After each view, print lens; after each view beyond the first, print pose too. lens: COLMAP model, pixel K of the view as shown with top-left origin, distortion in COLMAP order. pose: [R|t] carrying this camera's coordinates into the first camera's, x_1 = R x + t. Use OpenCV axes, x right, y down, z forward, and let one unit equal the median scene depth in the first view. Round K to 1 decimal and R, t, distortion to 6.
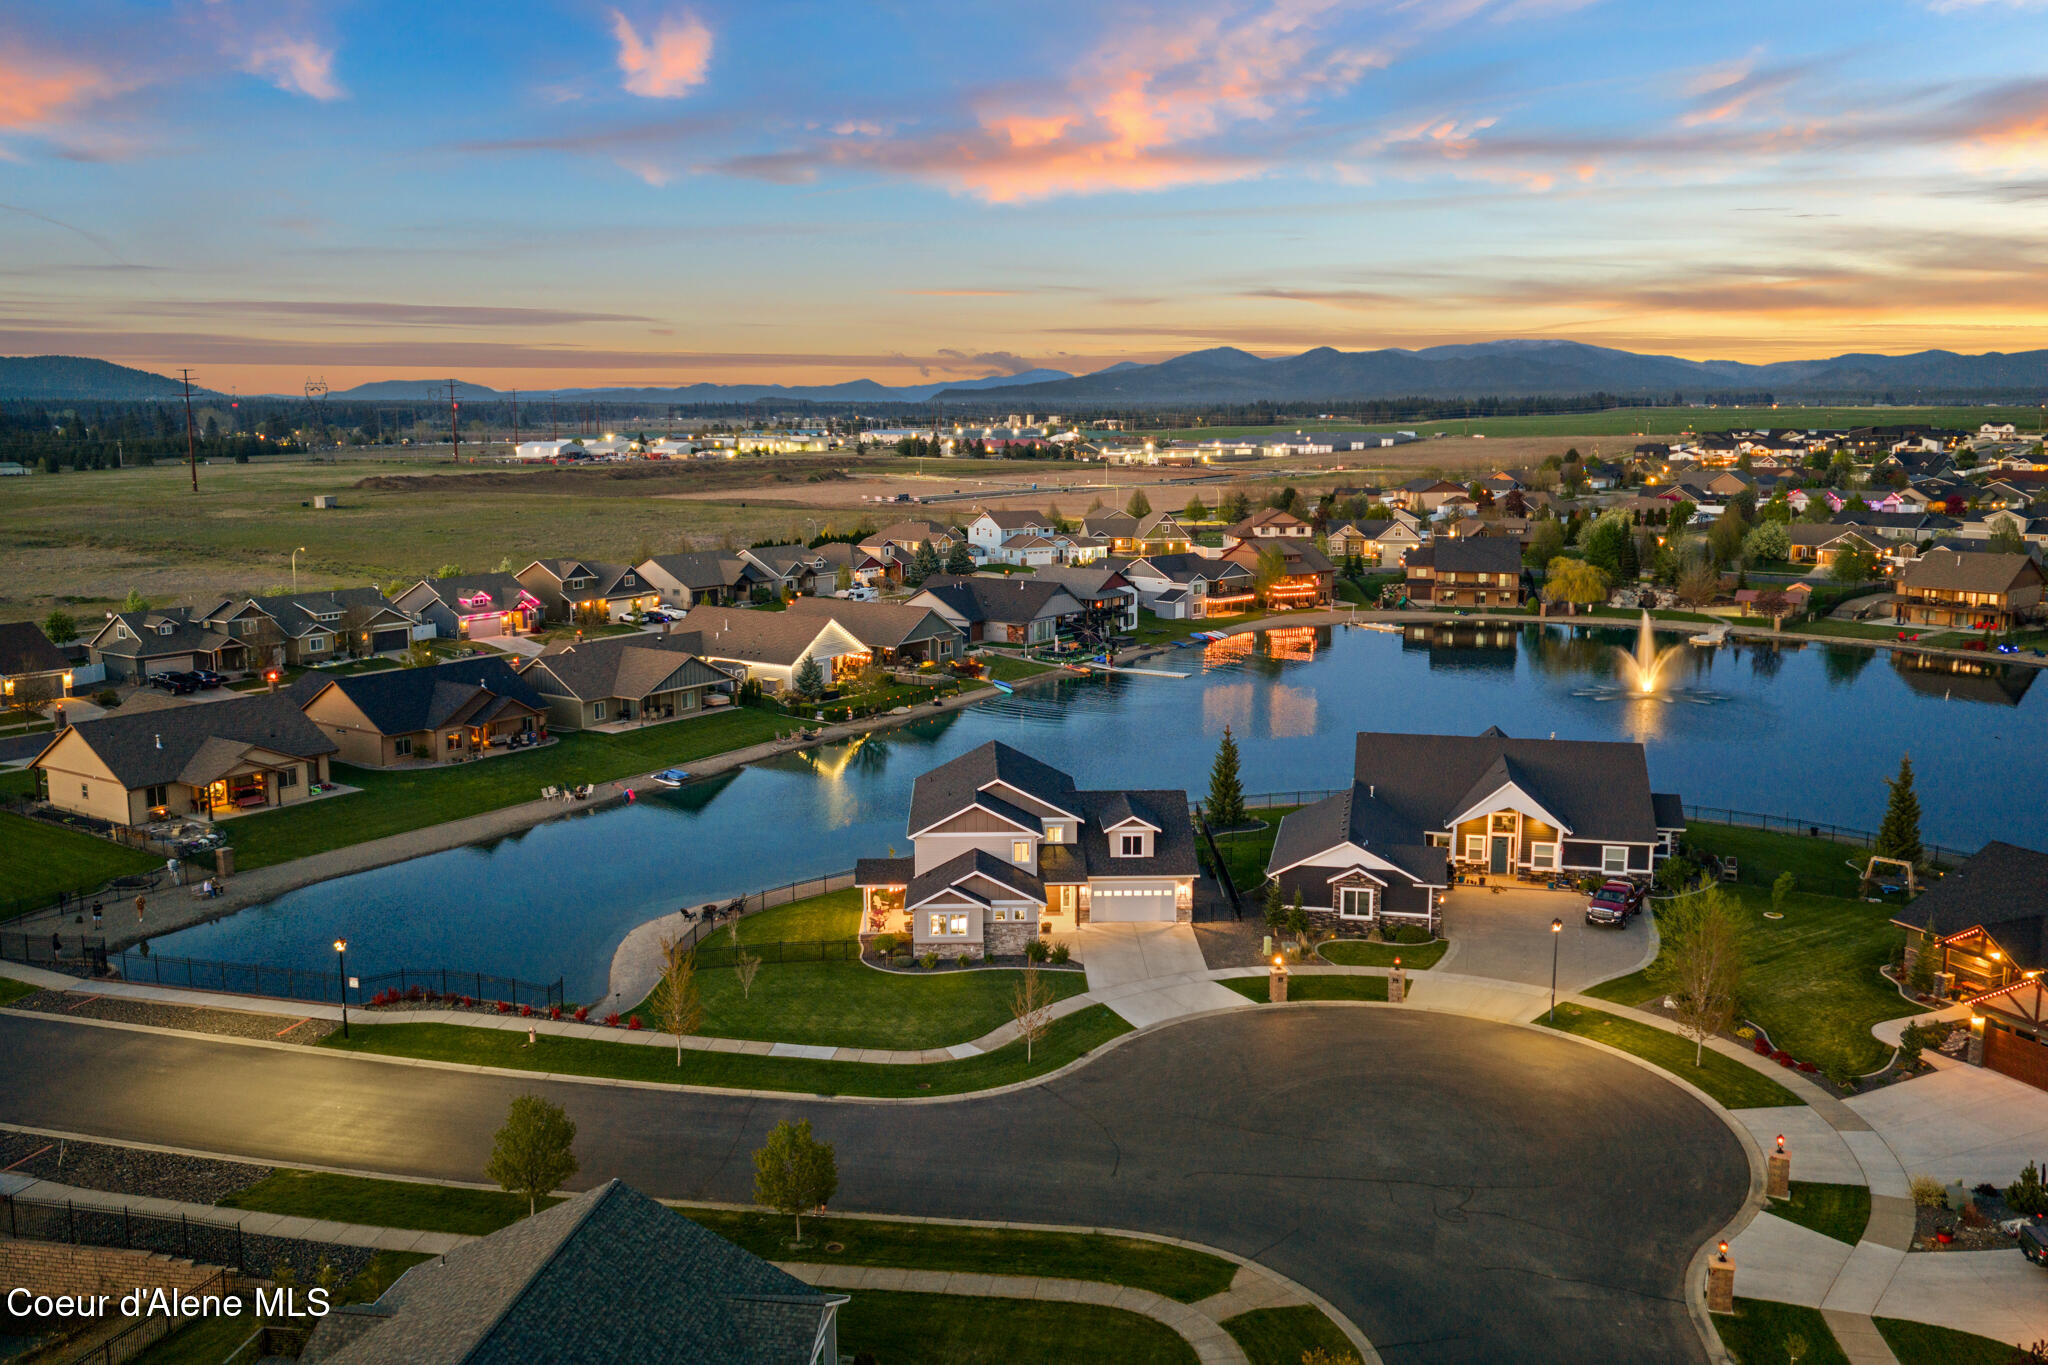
lens RADIAL K [[1696.4, 0, 1025.1], [0, 1696.4, 631.7], [0, 0, 1]] dist [0.037111, -0.069425]
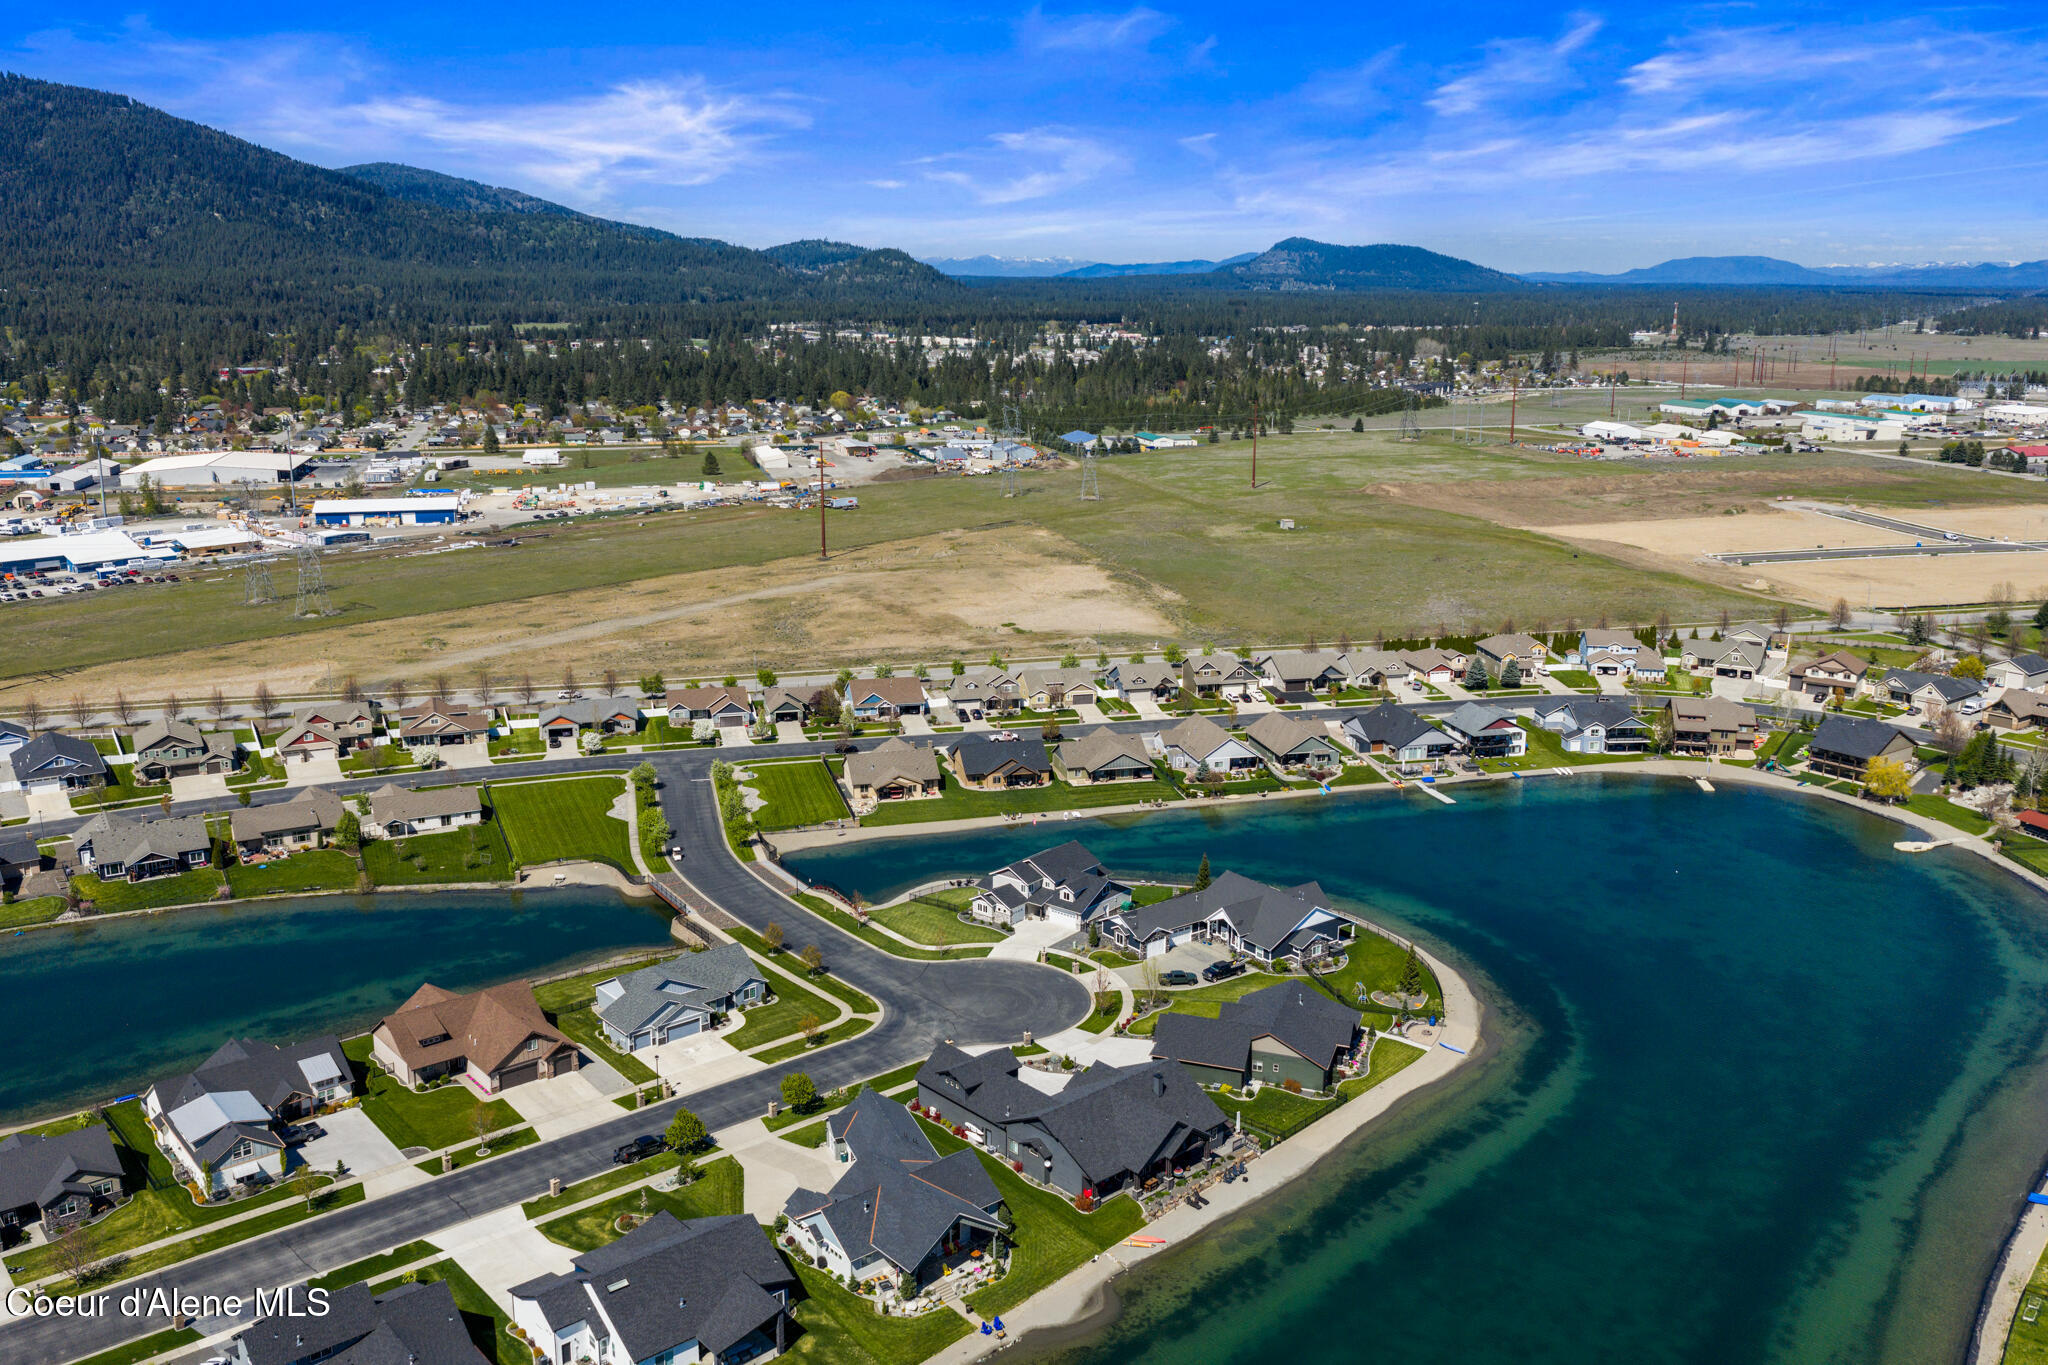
lens RADIAL K [[1696.4, 0, 1025.1], [0, 1696.4, 631.7], [0, 0, 1]] dist [0.037111, -0.069425]
pose [[0.750913, 0.137109, -0.646011, 1.631625], [-0.090572, 0.990349, 0.104912, -0.538009], [0.654161, -0.020270, 0.756084, -0.984328]]
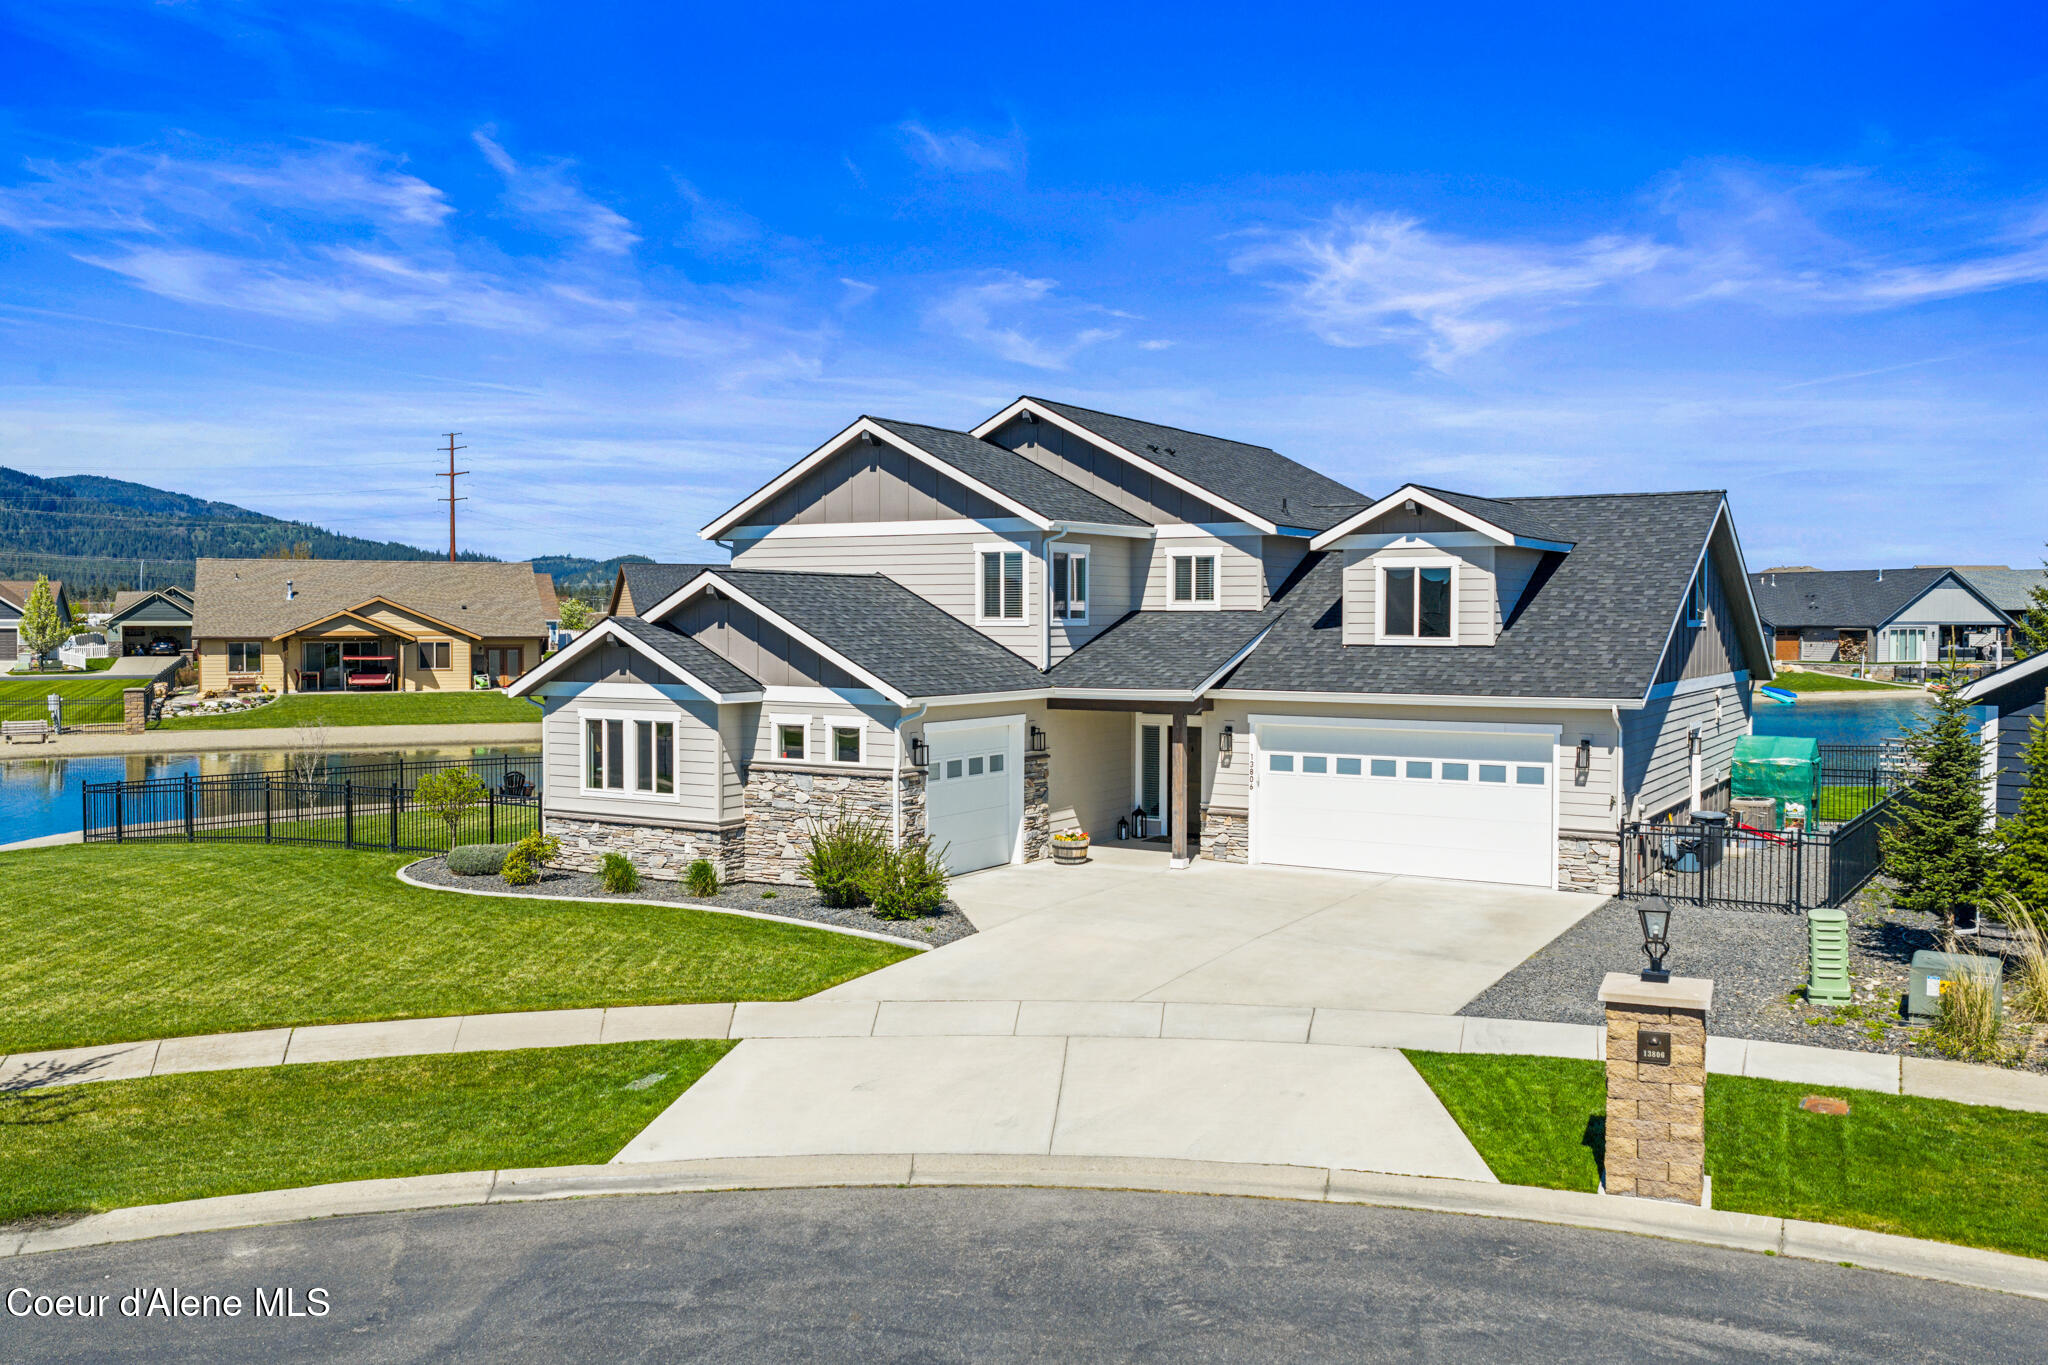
lens RADIAL K [[1696.4, 0, 1025.1], [0, 1696.4, 631.7], [0, 0, 1]] dist [0.037111, -0.069425]
pose [[0.838745, 0.006200, -0.544490, 0.162045], [-0.073106, 0.992164, -0.101317, 0.164446], [0.539595, 0.124785, 0.832626, 0.736066]]
